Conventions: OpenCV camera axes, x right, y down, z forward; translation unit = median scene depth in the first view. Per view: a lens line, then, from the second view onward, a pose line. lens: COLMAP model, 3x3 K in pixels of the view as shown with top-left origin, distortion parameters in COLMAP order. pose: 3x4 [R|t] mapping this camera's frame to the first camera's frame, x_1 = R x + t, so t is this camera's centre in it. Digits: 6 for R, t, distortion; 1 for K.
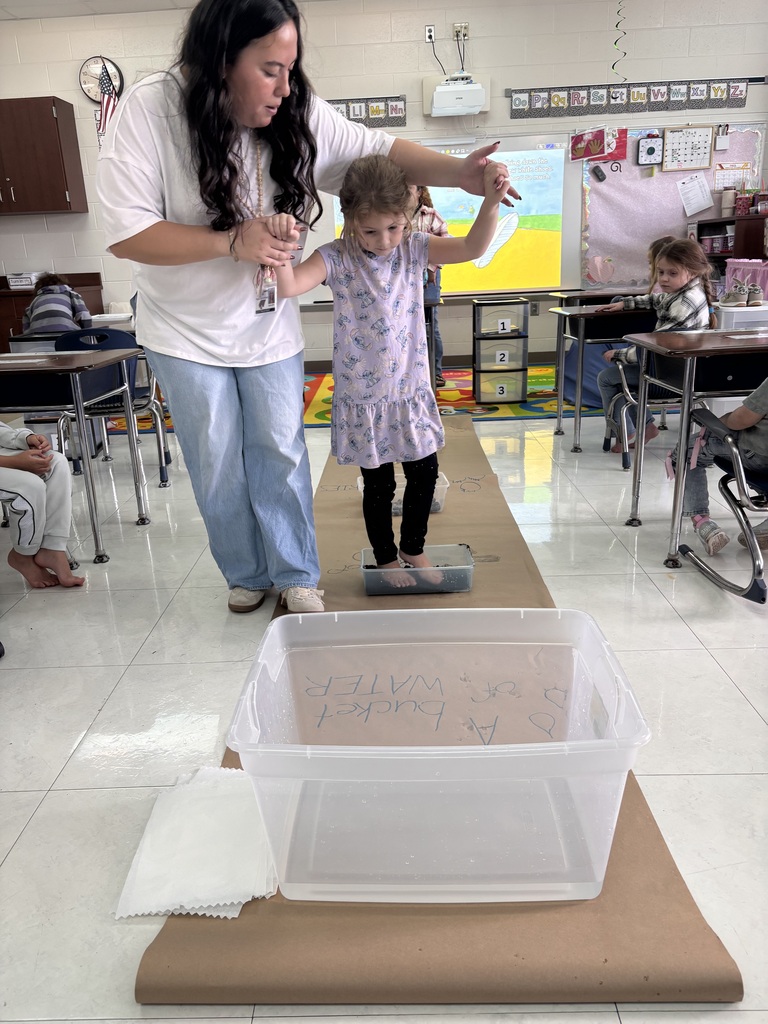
lens RADIAL K [[767.8, 0, 378.6], [0, 767.8, 512.7], [0, 0, 1]] dist [0.018583, -0.024895]
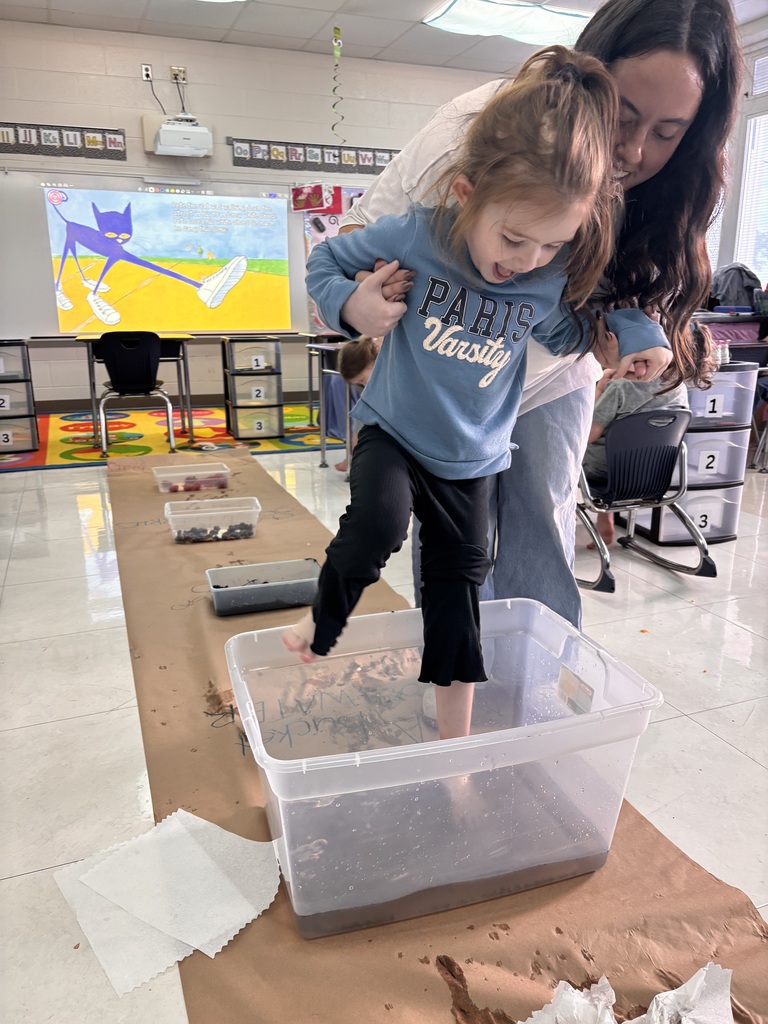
lens RADIAL K [[767.8, 0, 376.2], [0, 767.8, 504.9], [0, 0, 1]] dist [0.018583, -0.024895]
pose [[0.922166, -0.056728, 0.382611, -0.072026], [0.081526, 0.995471, -0.048898, 0.004095], [-0.378104, 0.076285, 0.922615, 0.016909]]
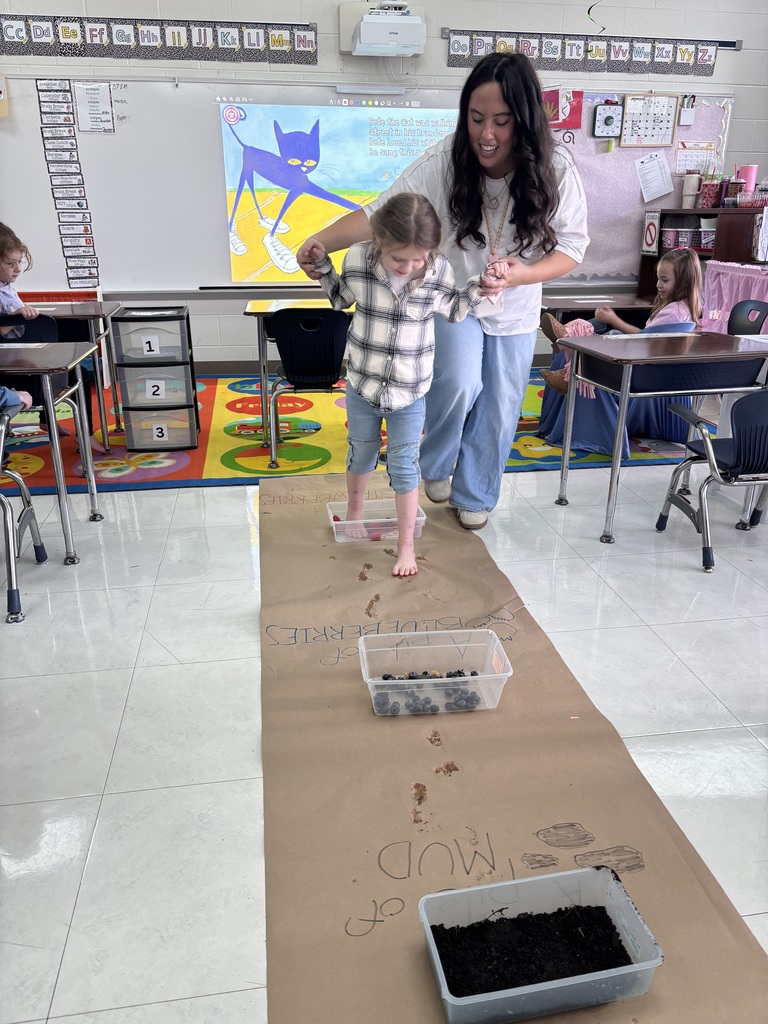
lens RADIAL K [[767.8, 0, 379.7], [0, 767.8, 516.9], [0, 0, 1]] dist [0.018583, -0.024895]
pose [[0.982956, -0.021016, 0.182635, -0.055555], [0.009645, 0.997972, 0.062924, -0.094642], [-0.183587, -0.060090, 0.981165, 0.197763]]
